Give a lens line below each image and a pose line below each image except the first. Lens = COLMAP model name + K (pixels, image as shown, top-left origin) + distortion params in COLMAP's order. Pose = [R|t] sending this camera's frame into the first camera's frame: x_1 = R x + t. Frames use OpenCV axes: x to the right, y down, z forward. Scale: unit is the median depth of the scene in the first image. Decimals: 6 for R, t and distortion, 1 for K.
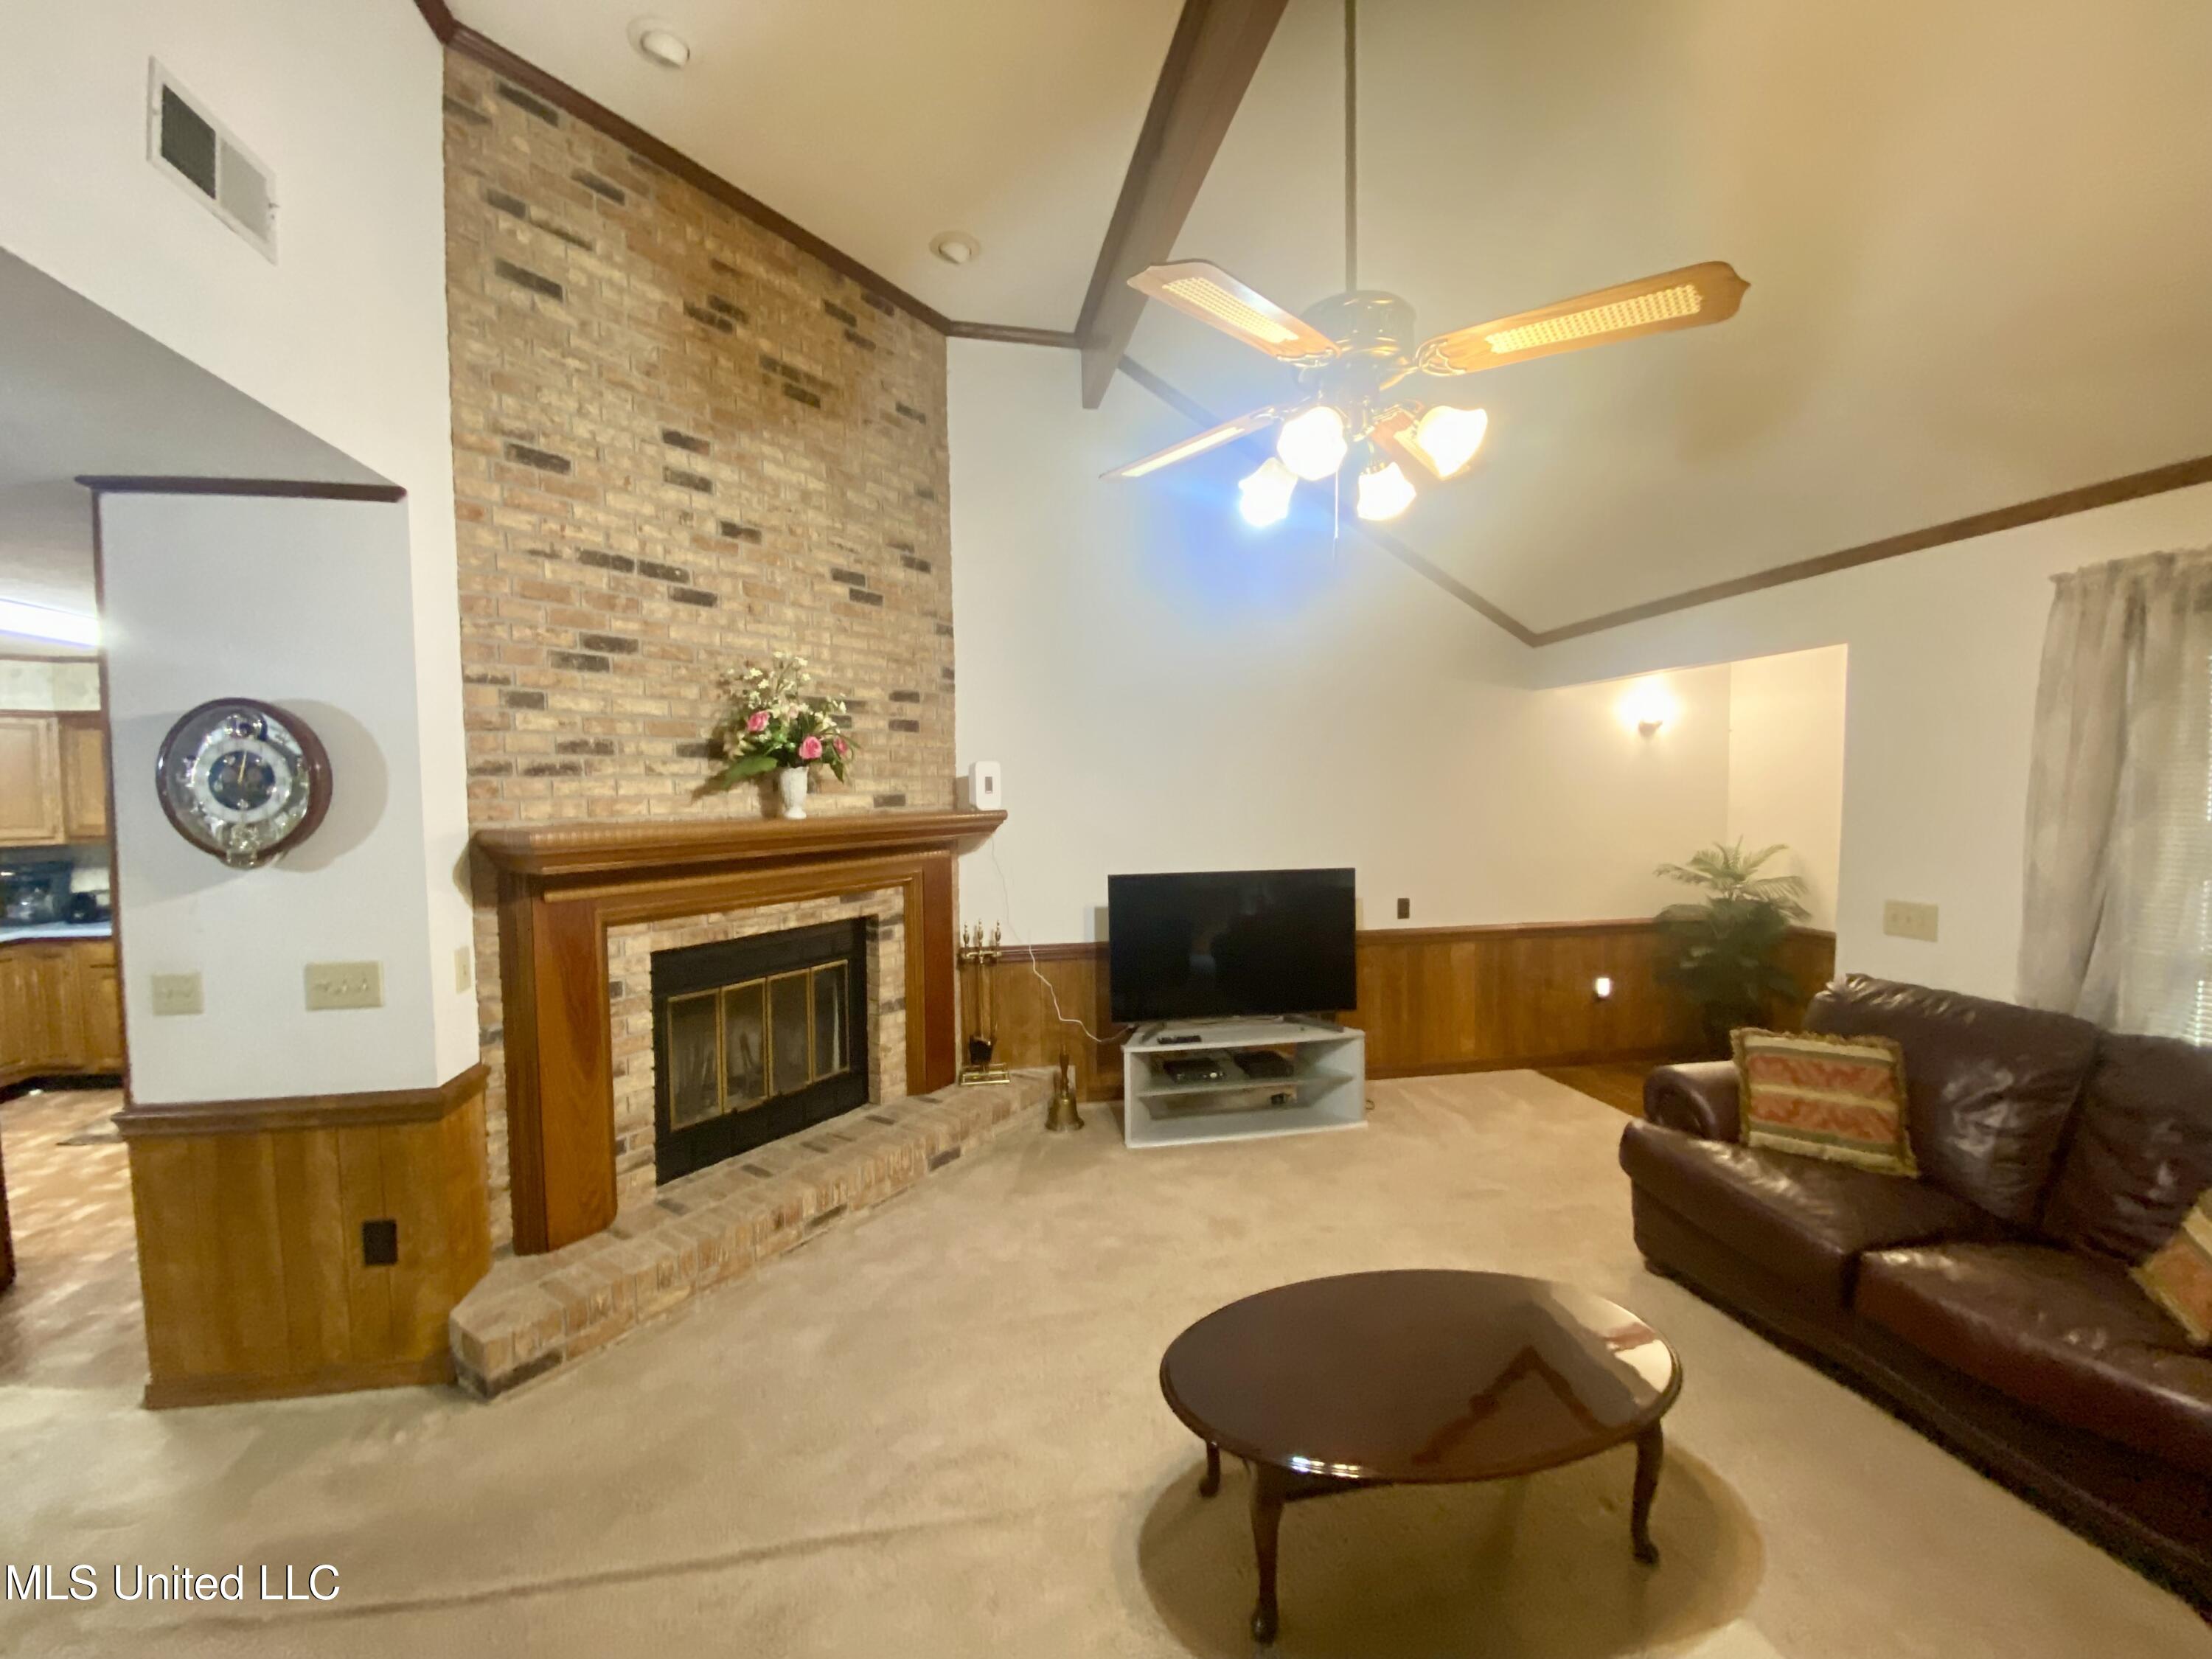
lens RADIAL K [[899.4, 0, 1104.6], [0, 899.4, 820.0], [0, 0, 1]] dist [-0.016365, -0.000984]
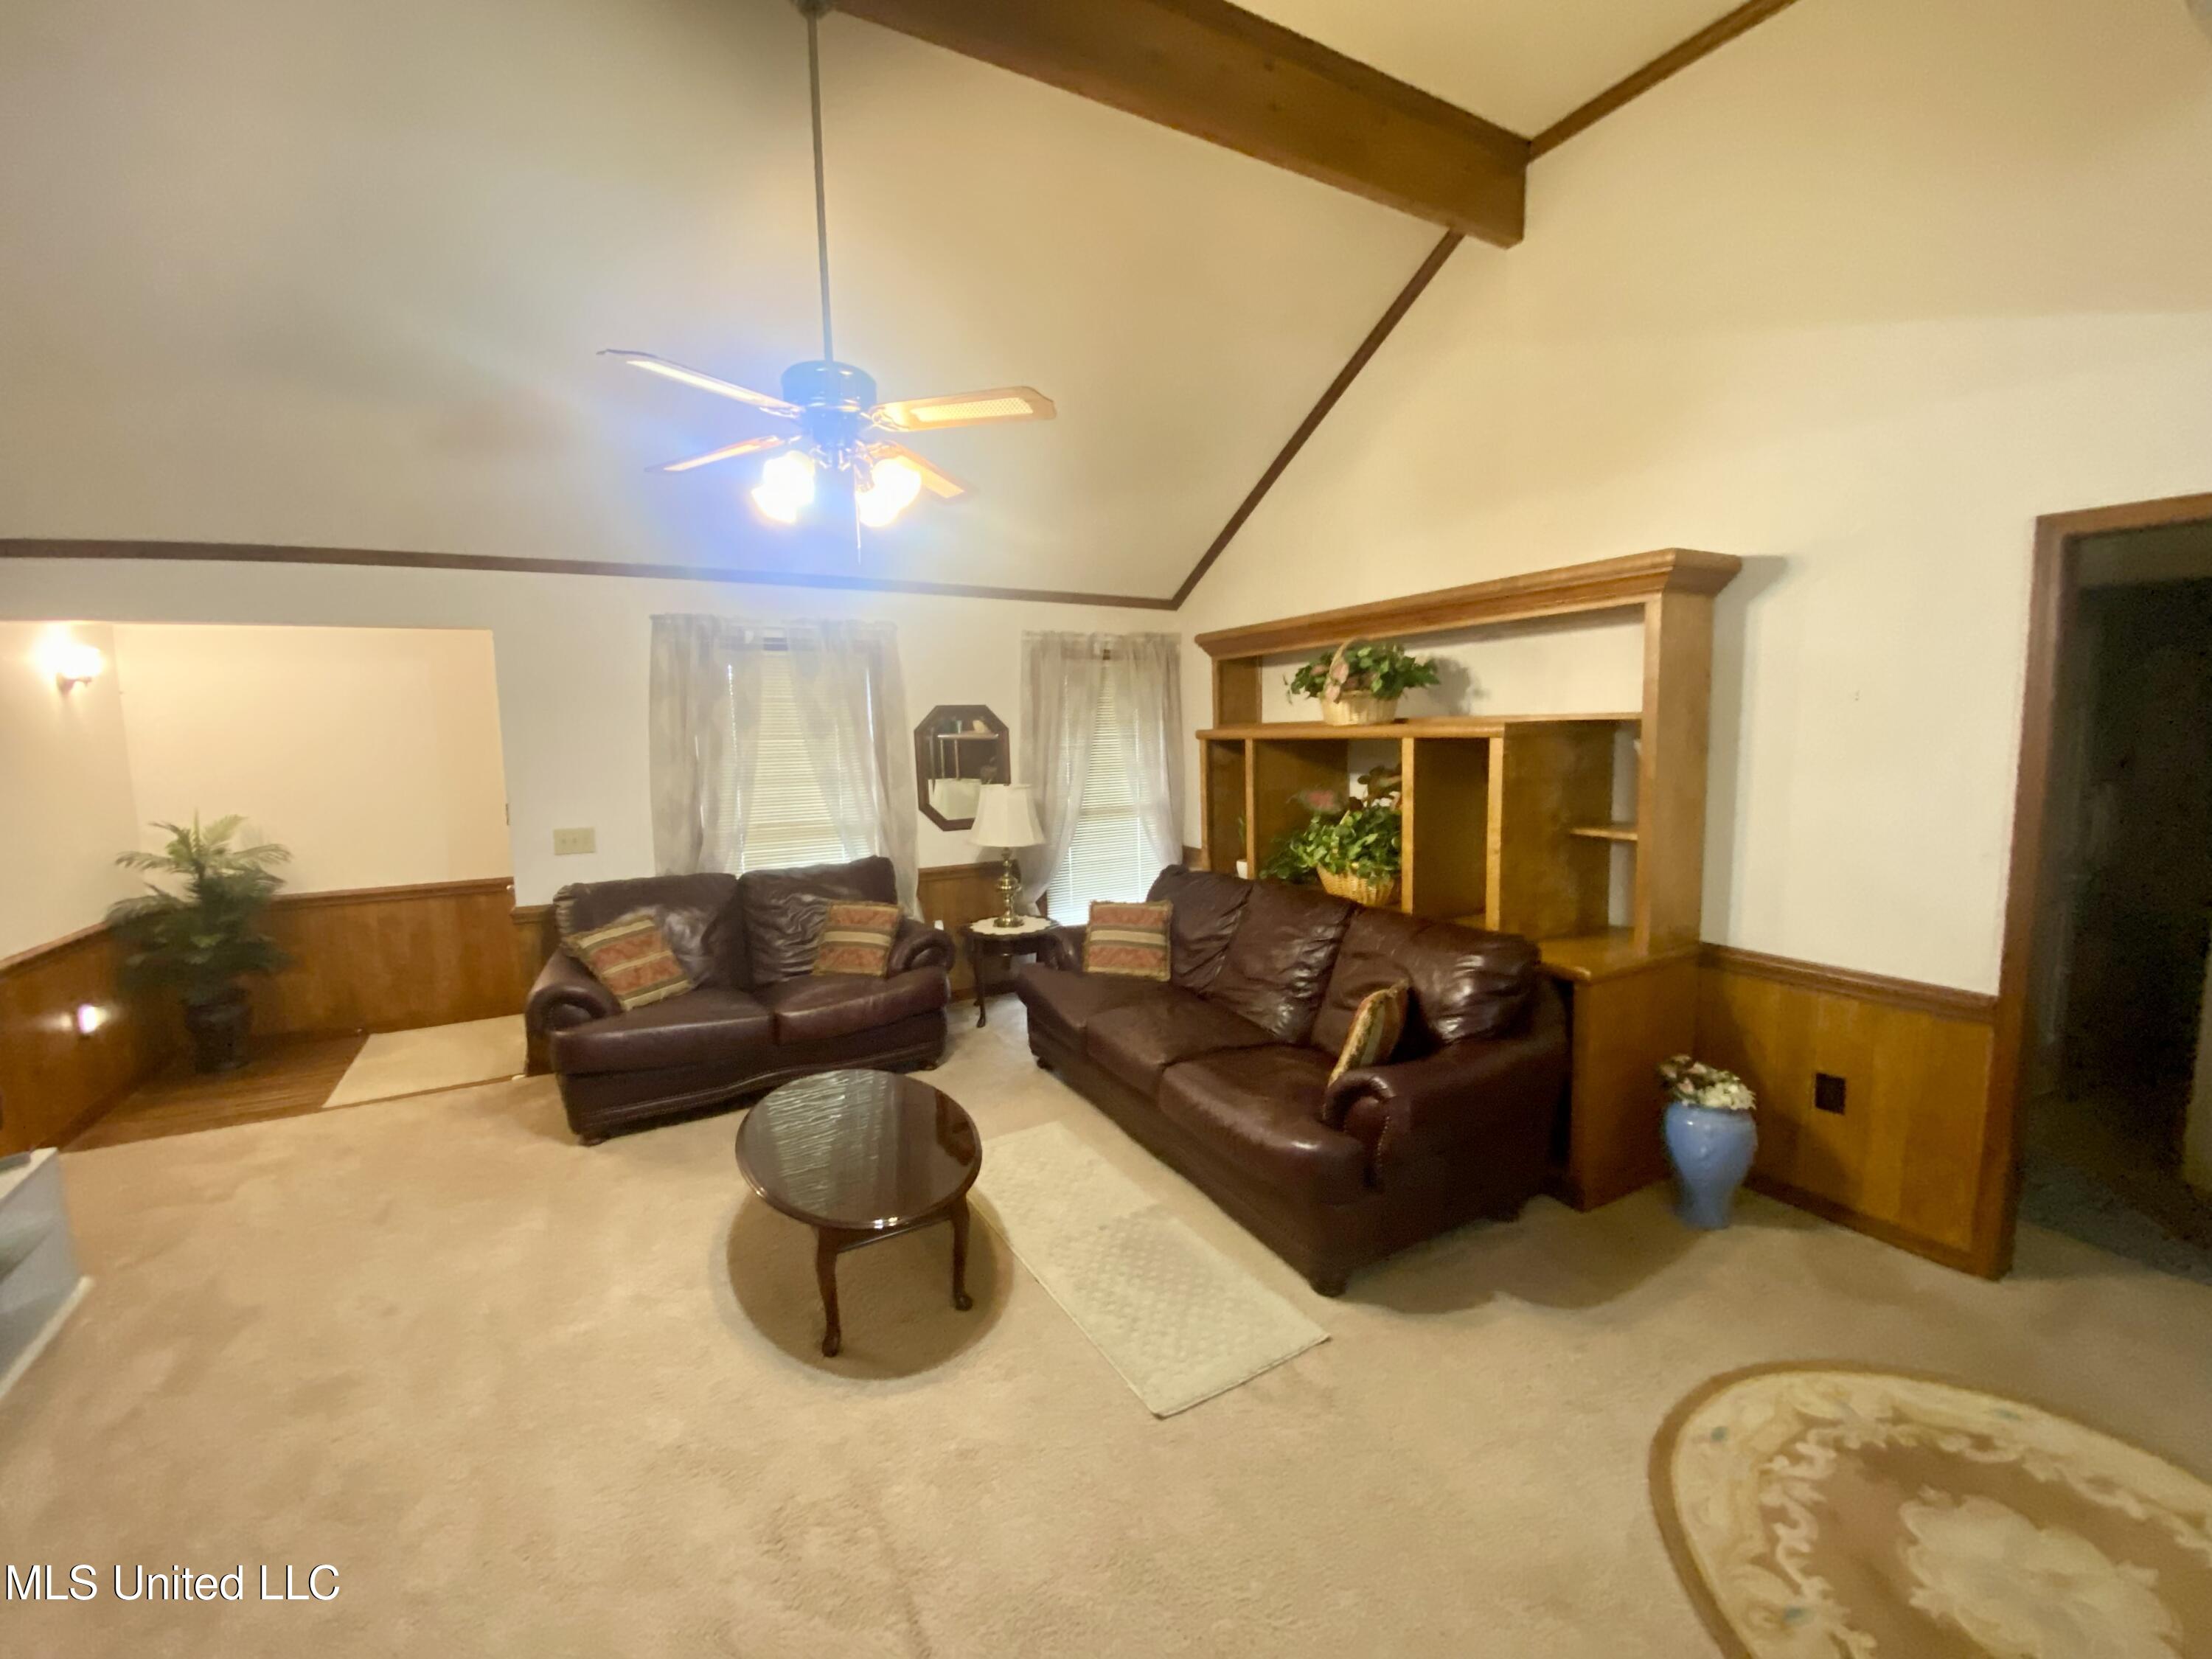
lens RADIAL K [[899.4, 0, 1100.1], [0, 899.4, 838.4], [0, 0, 1]] dist [-0.016365, -0.000984]
pose [[-0.308134, -0.098435, 0.946237, -0.429785], [0.057922, 0.990846, 0.121937, -0.010507], [-0.949578, 0.092381, -0.299611, 0.396561]]
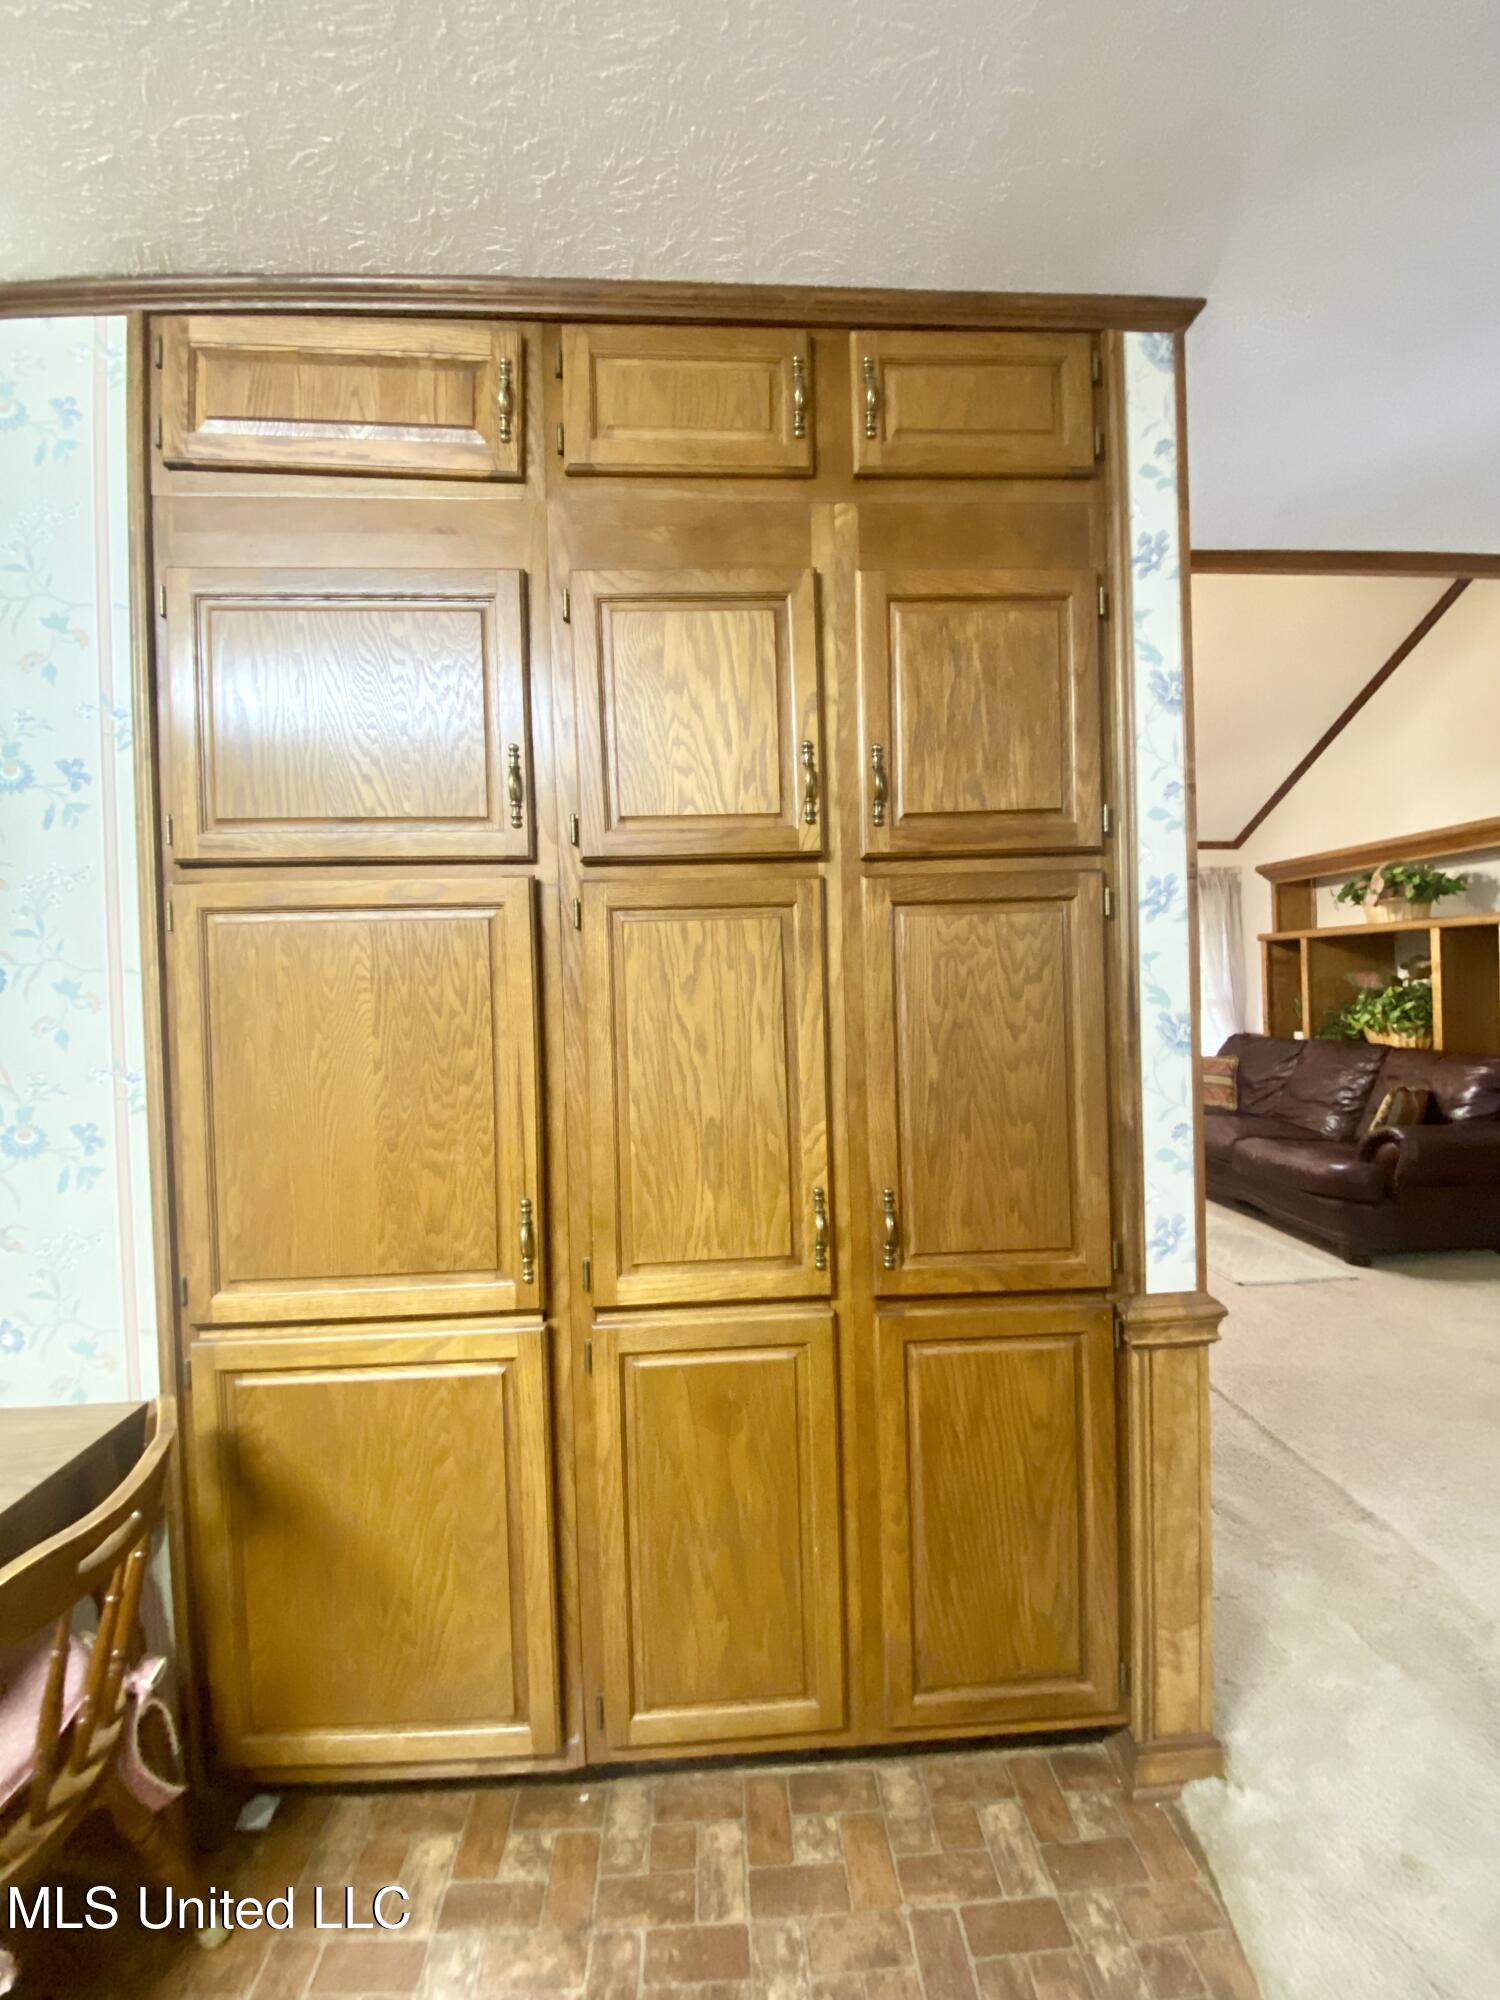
lens RADIAL K [[813.2, 0, 737.0], [0, 813.2, 974.9], [0, 0, 1]] dist [-0.016365, -0.000984]
pose [[0.148668, 0.005832, 0.988870, -0.830802], [0.049953, 0.998662, -0.013400, 0.037068], [-0.987625, 0.051389, 0.148178, 0.585431]]
